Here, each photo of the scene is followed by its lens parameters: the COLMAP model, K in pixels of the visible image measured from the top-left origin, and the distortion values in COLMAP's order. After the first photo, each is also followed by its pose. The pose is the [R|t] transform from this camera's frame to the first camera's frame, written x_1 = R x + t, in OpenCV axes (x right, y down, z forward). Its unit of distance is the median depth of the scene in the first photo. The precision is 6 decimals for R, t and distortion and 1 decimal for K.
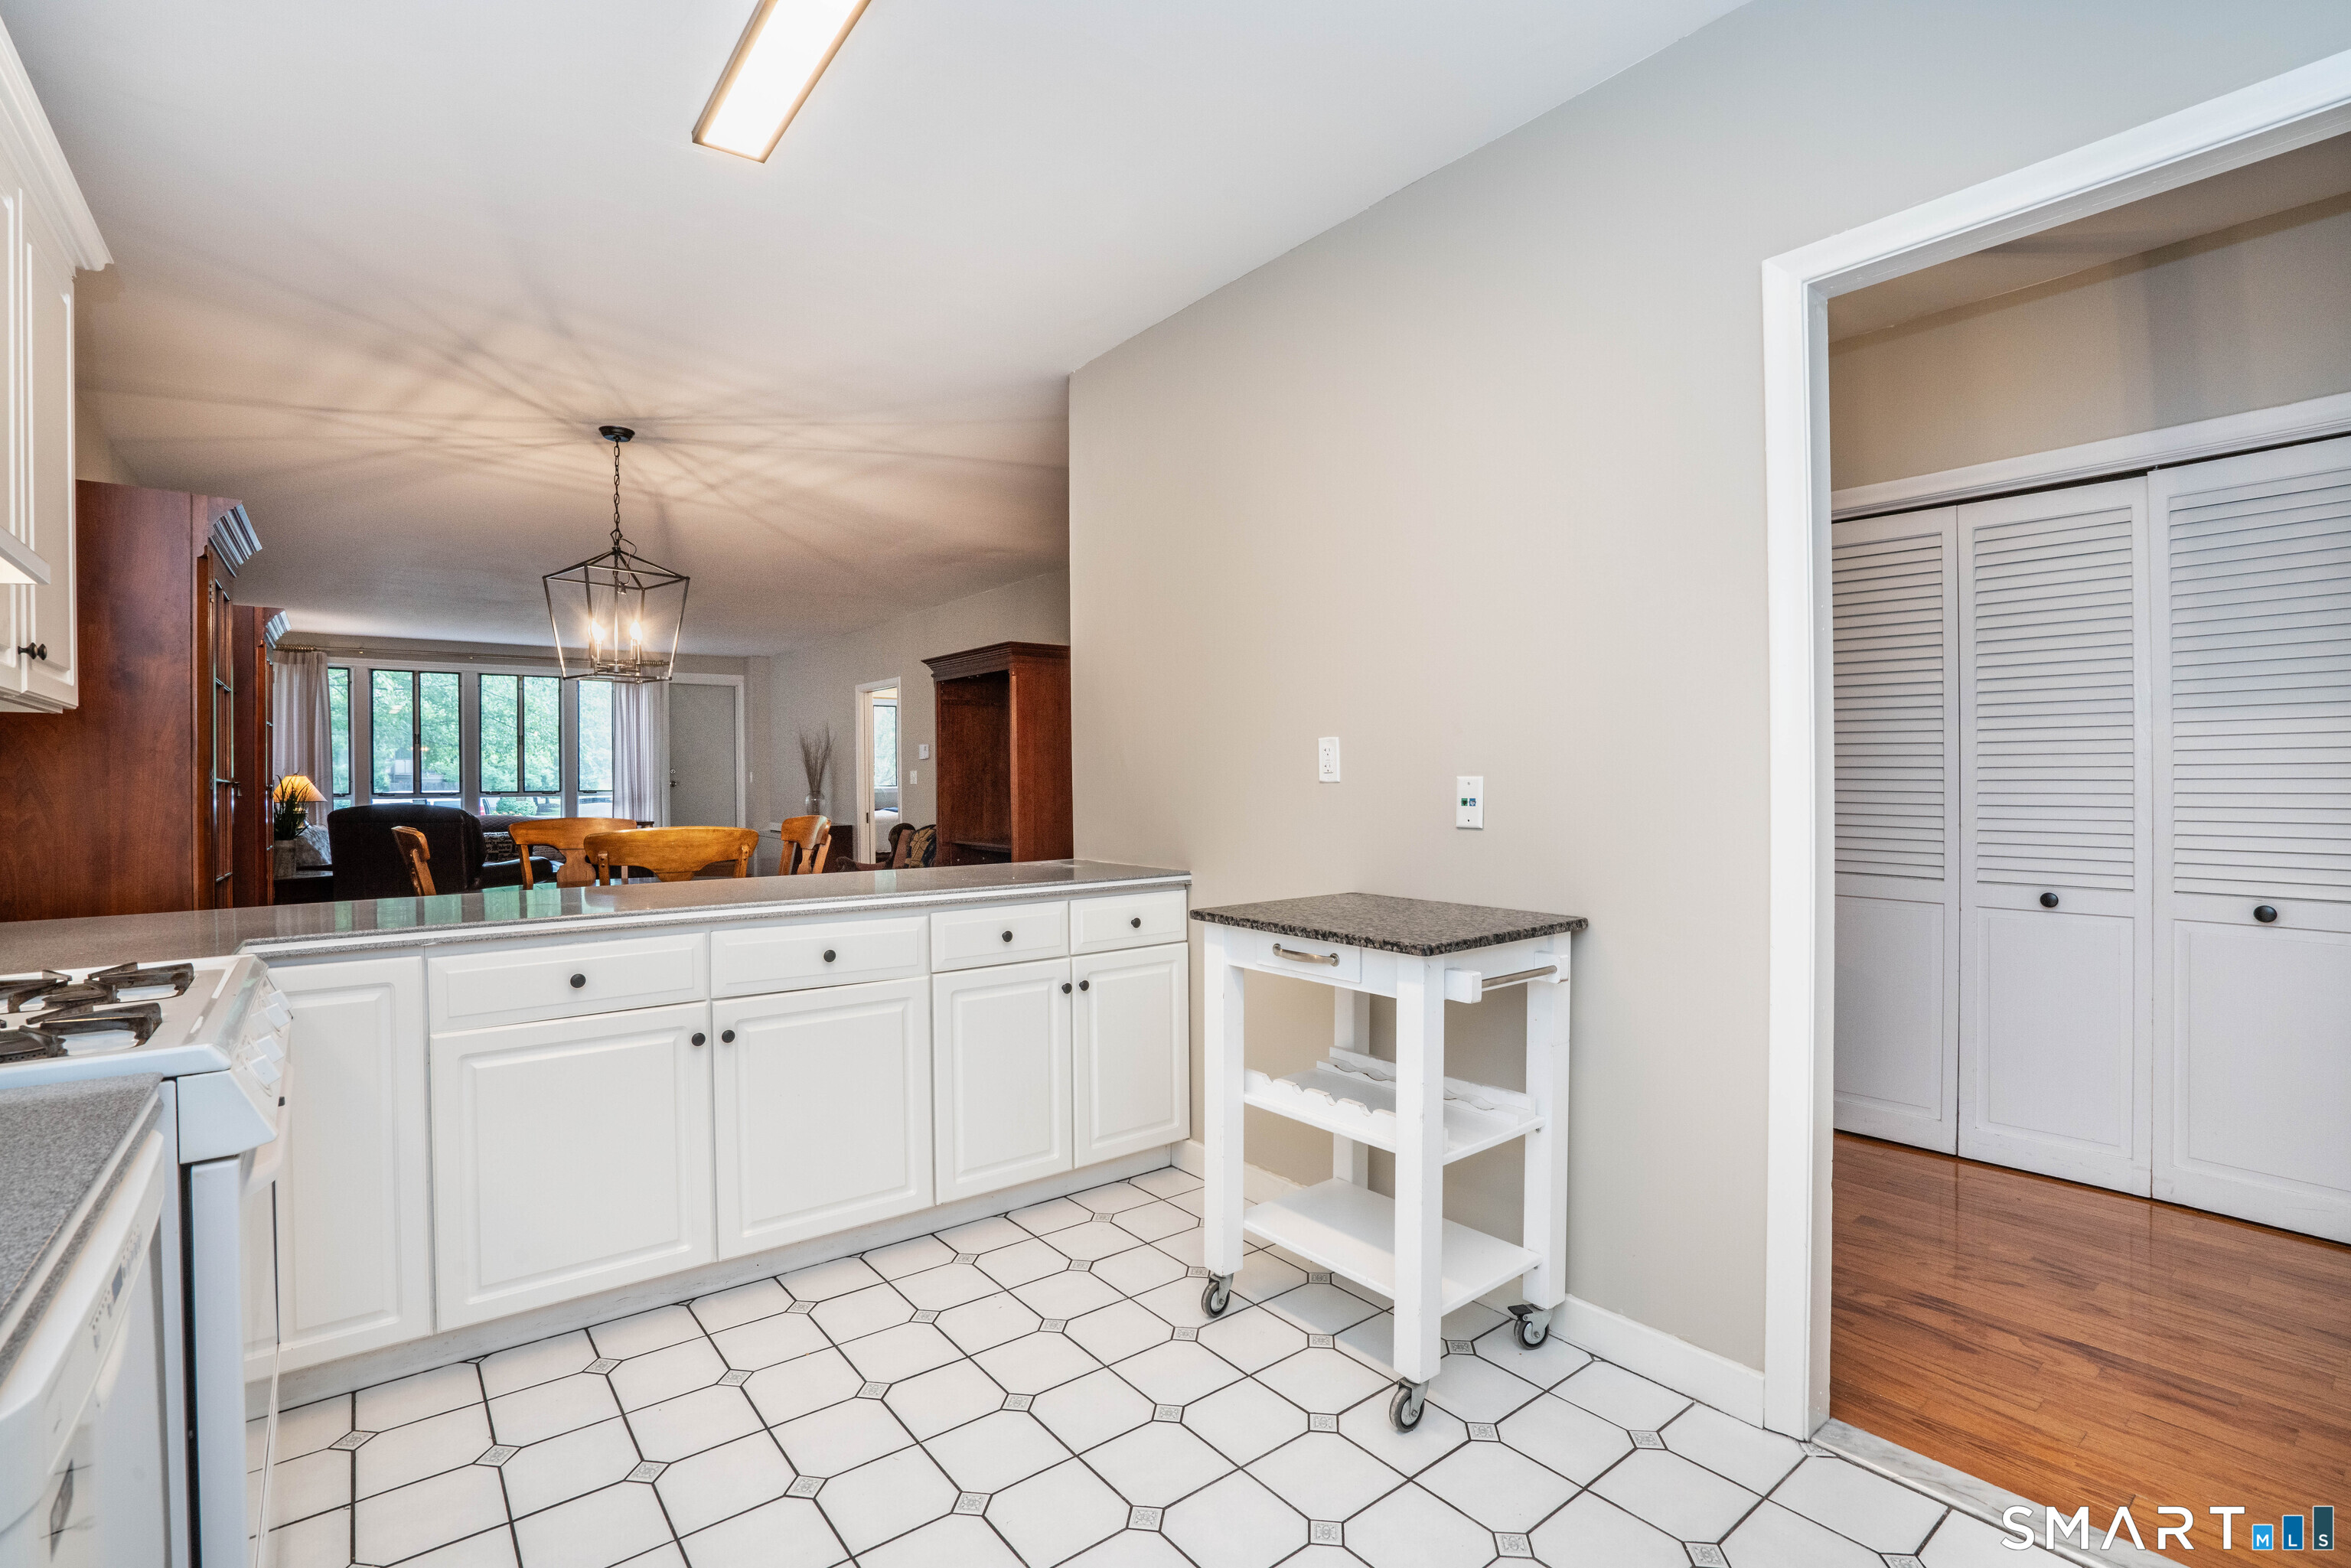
lens RADIAL K [[1071.9, 0, 1175.5], [0, 1071.9, 784.0], [0, 0, 1]] dist [-0.046595, 0.015259]
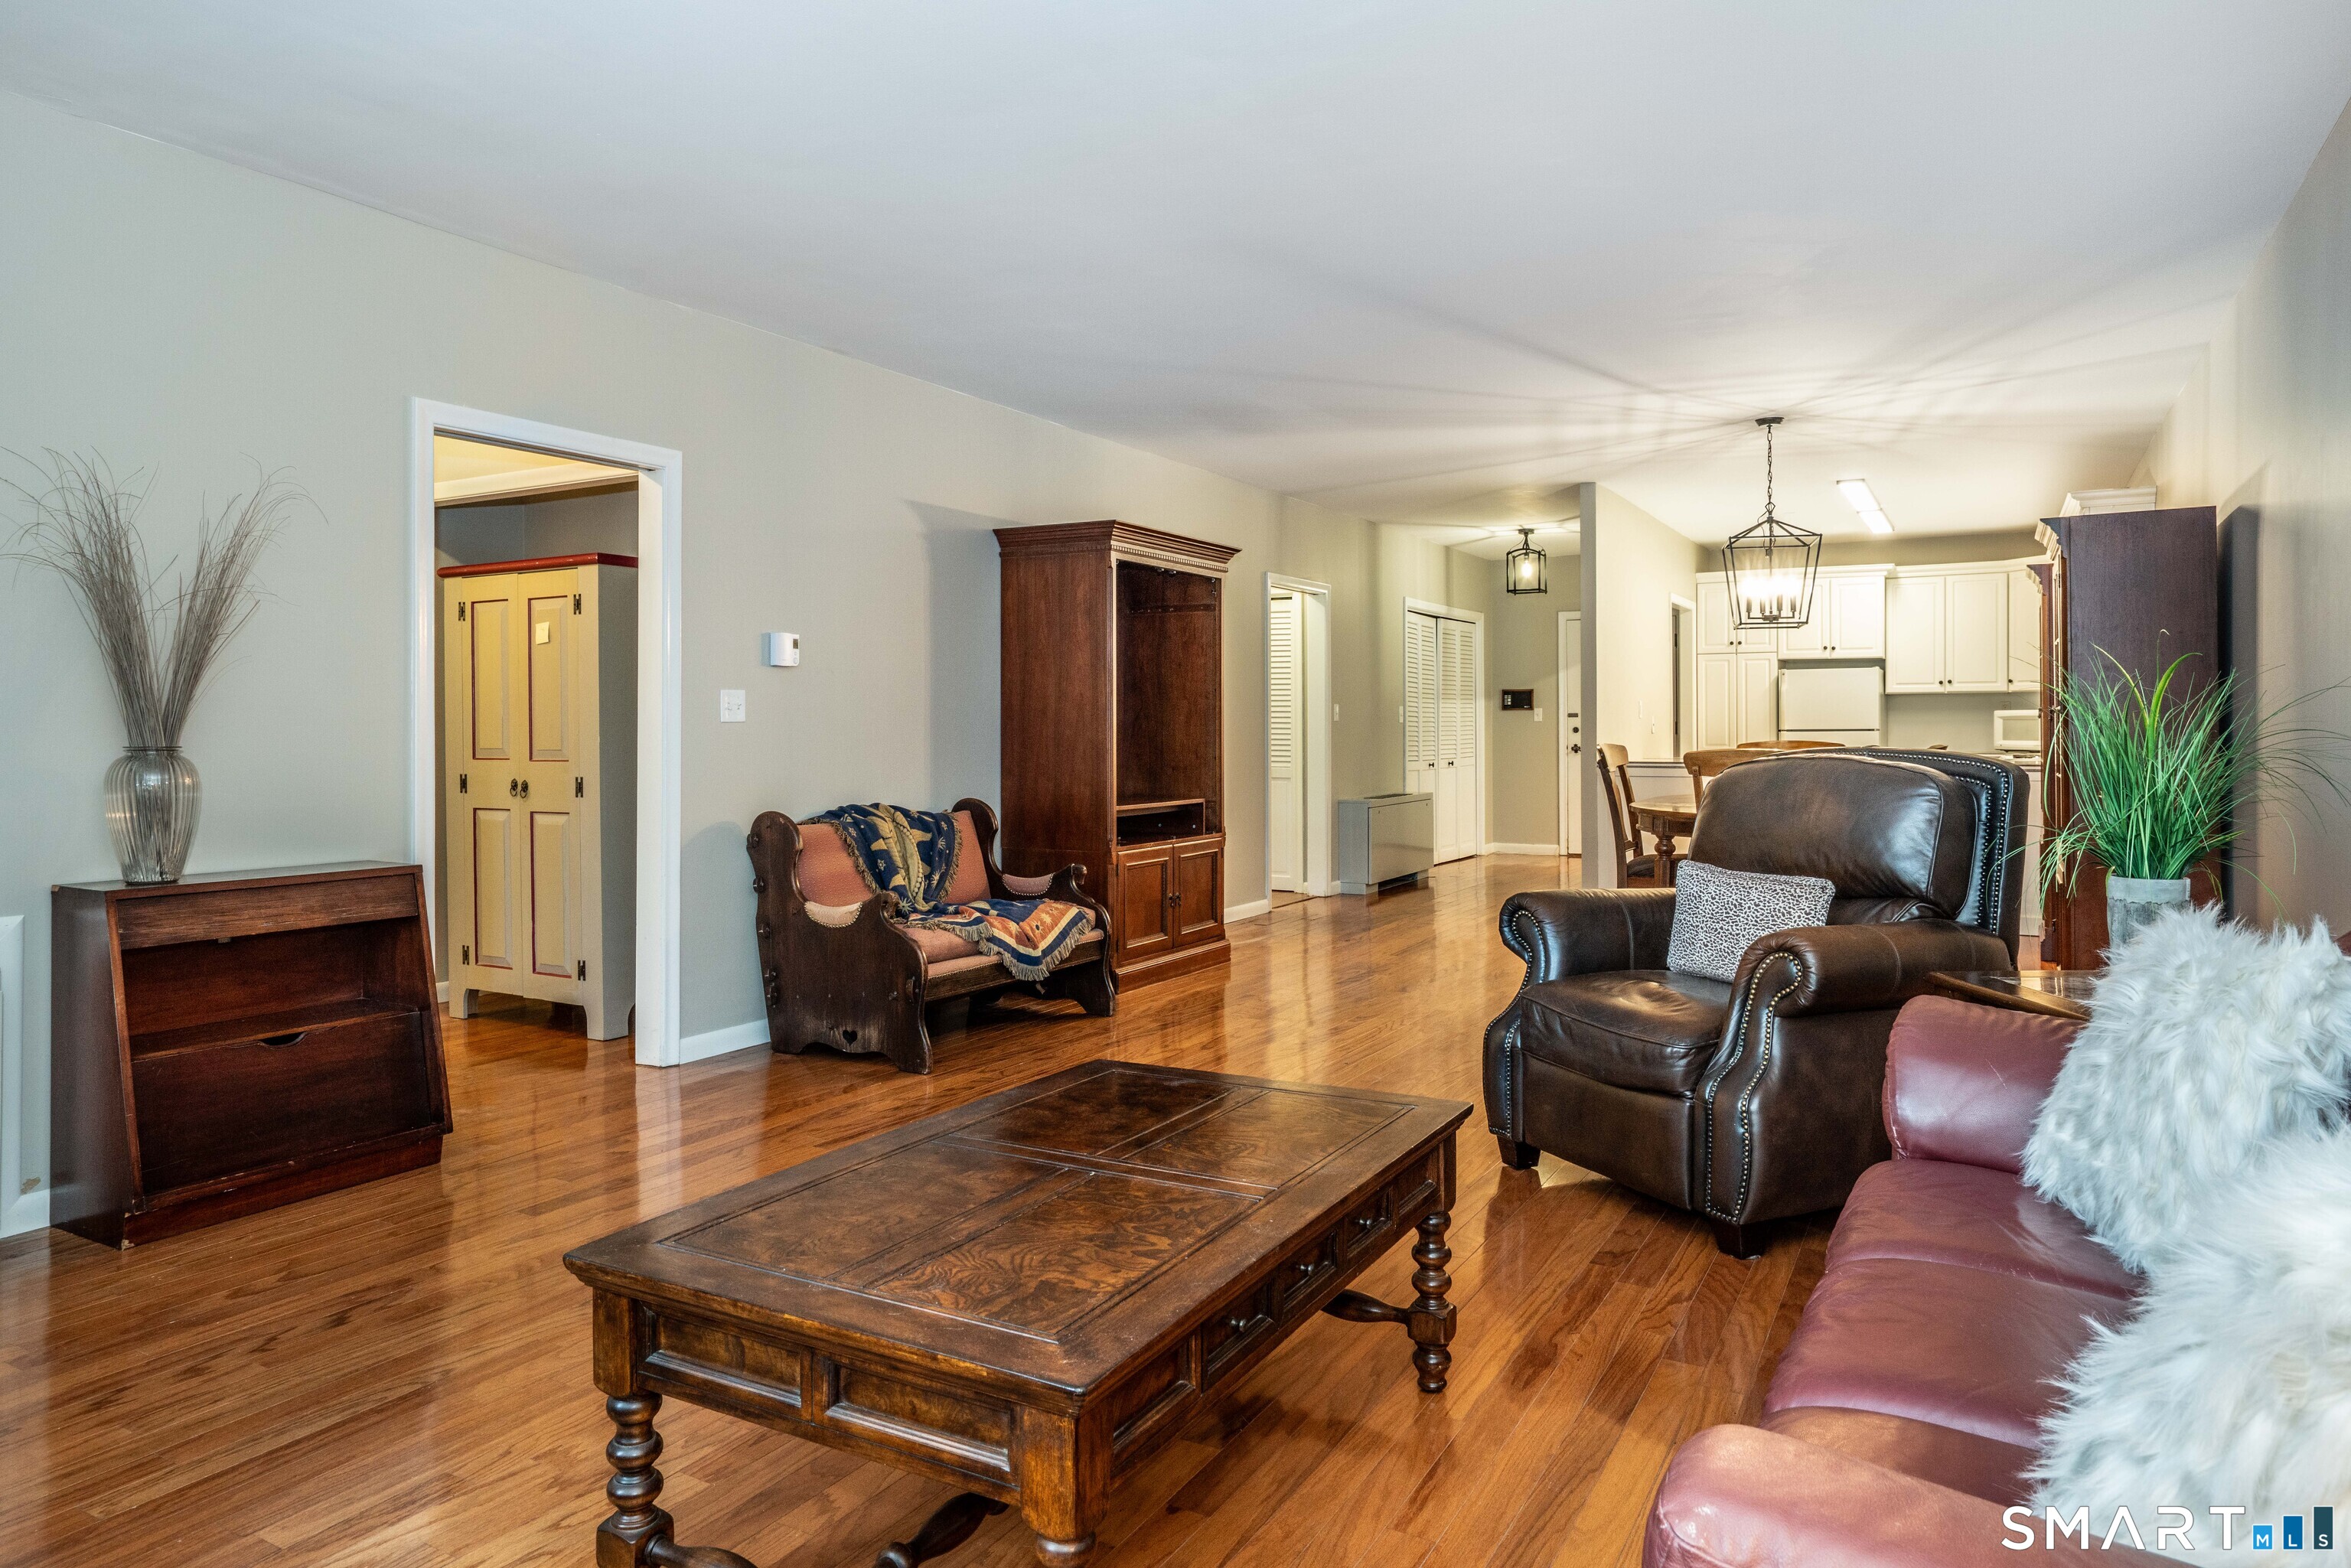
lens RADIAL K [[1463.8, 0, 1183.5], [0, 1463.8, 739.1], [0, 0, 1]] dist [-0.028989, 0.000749]
pose [[-0.393492, 0.002268, 0.919325, -1.956122], [0.012037, 0.999924, 0.002685, 0.019062], [-0.919249, 0.012123, -0.393489, 2.483619]]
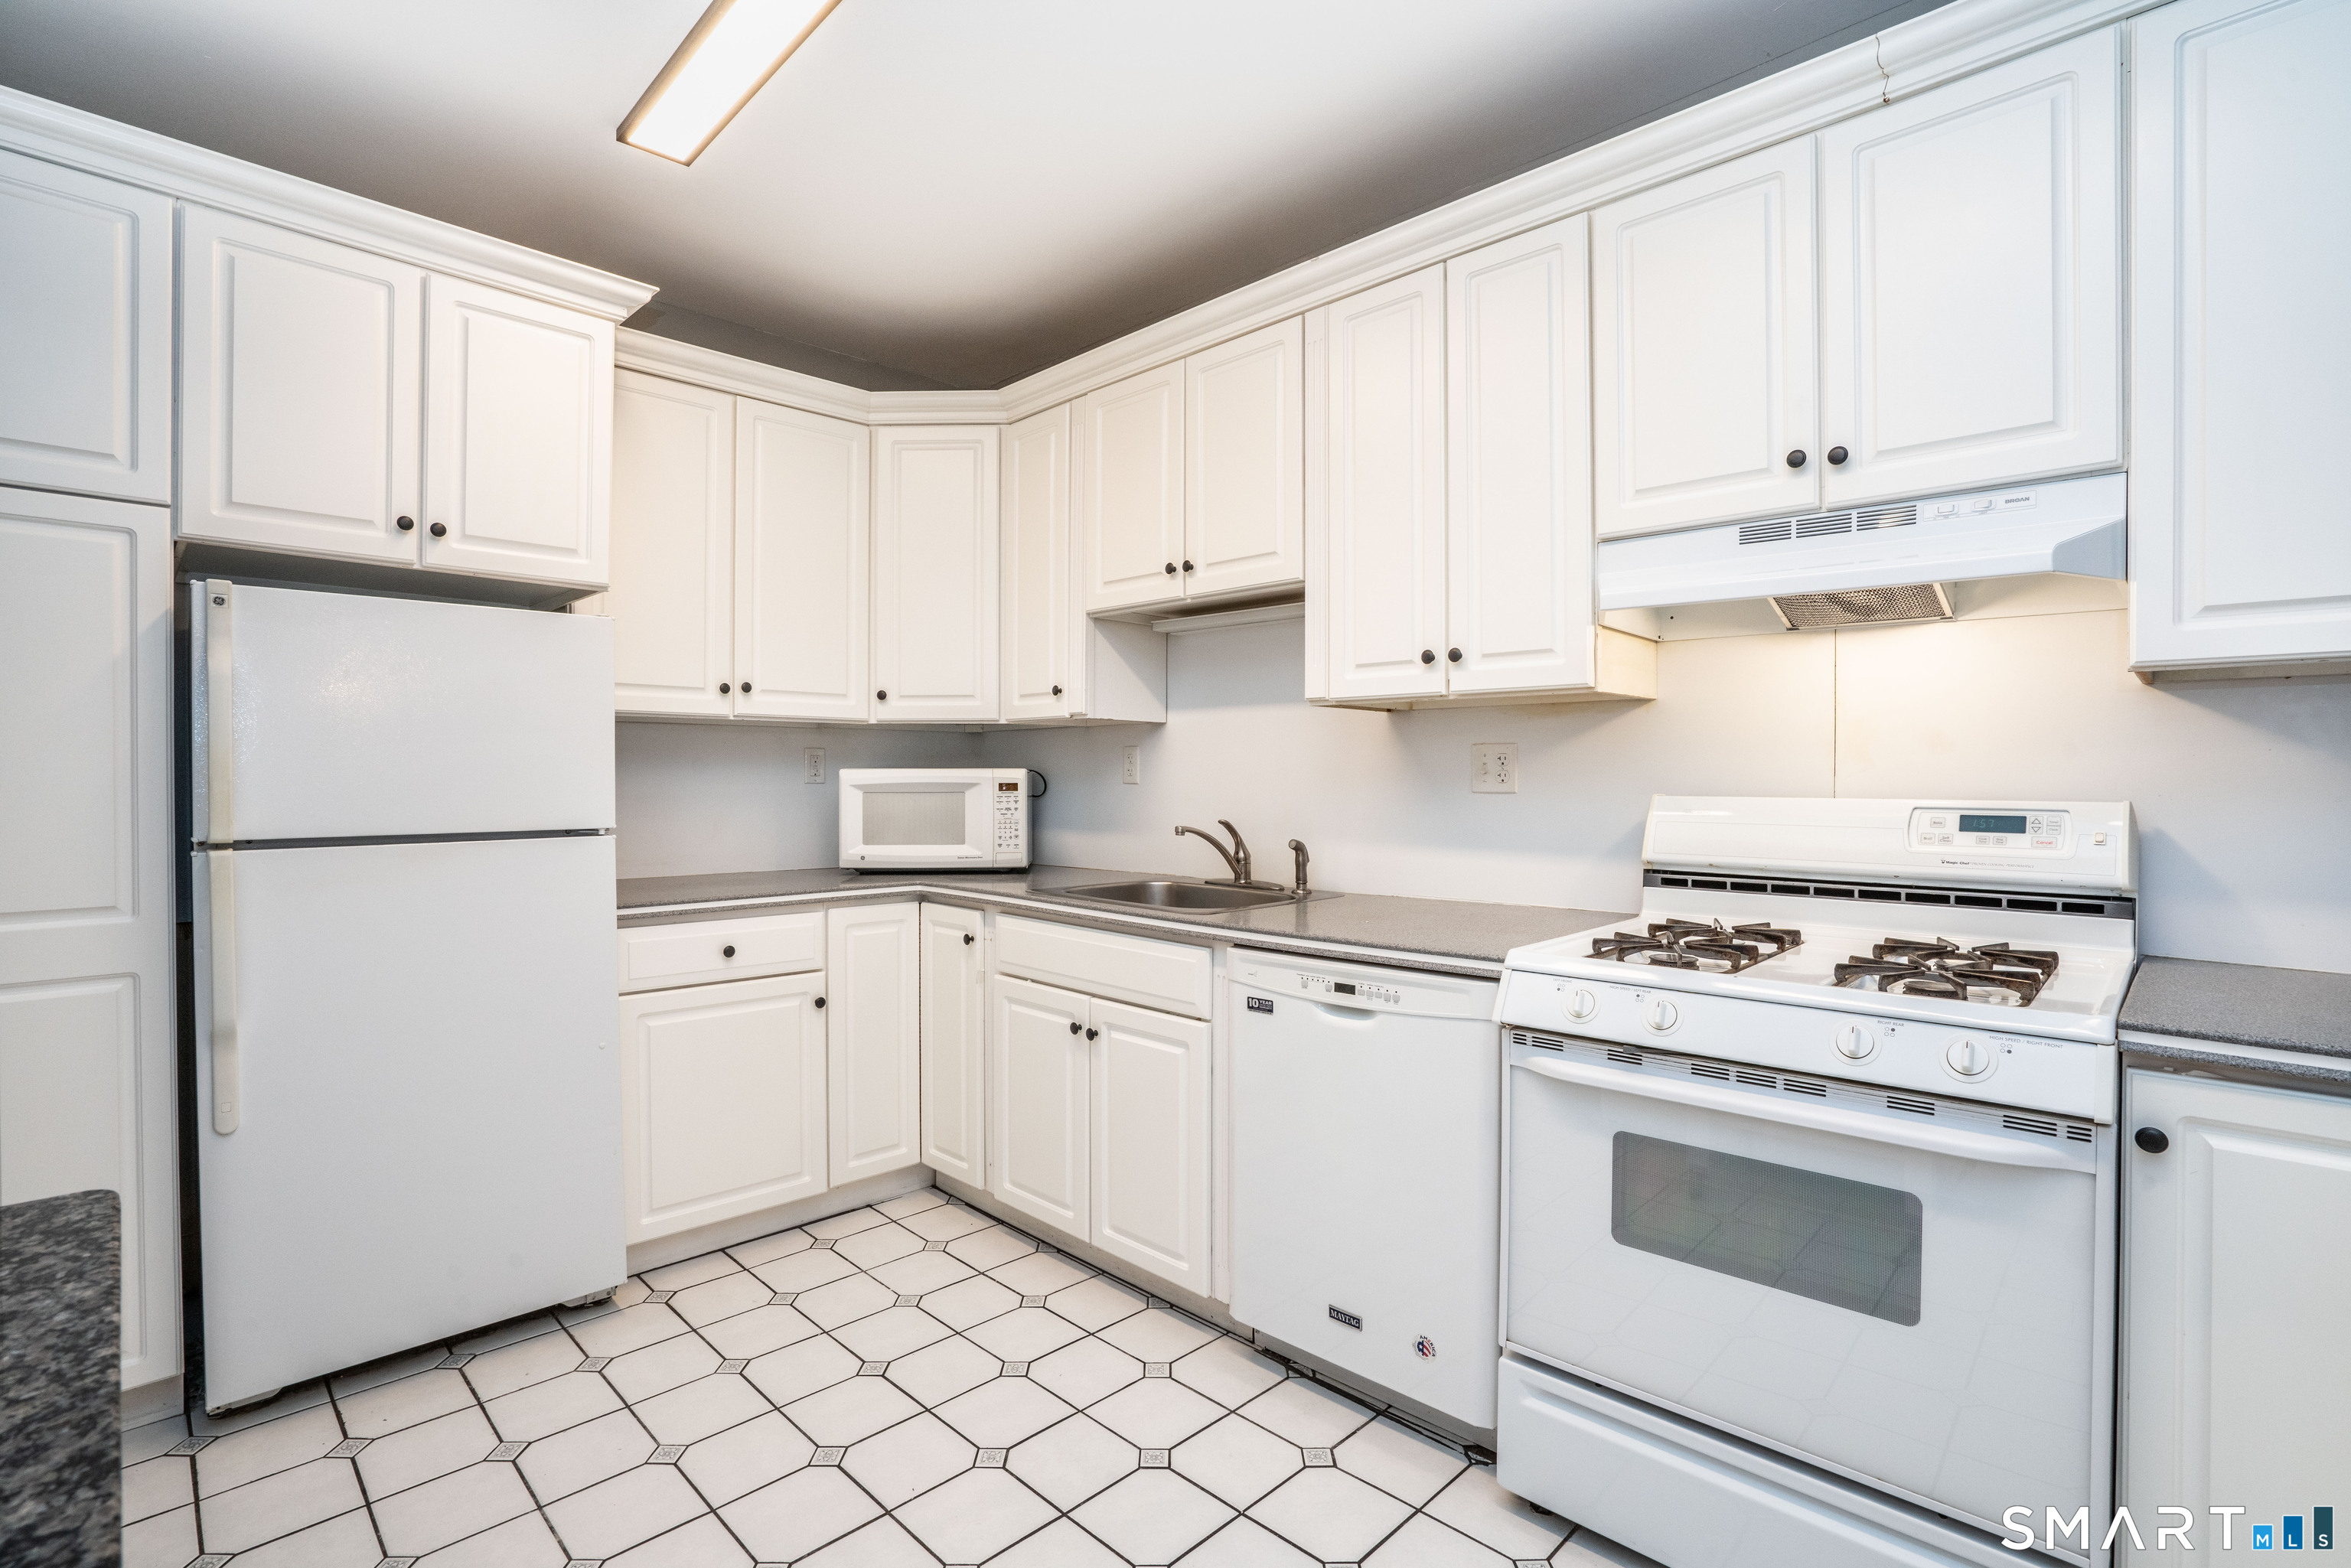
lens RADIAL K [[1075.7, 0, 1196.5], [0, 1075.7, 785.9], [0, 0, 1]] dist [-0.047030, 0.000409]
pose [[-0.990593, 0.010902, -0.136403, -0.068096], [0.009116, 0.999865, 0.013706, -0.006706], [0.136534, 0.012334, -0.990559, 0.706267]]
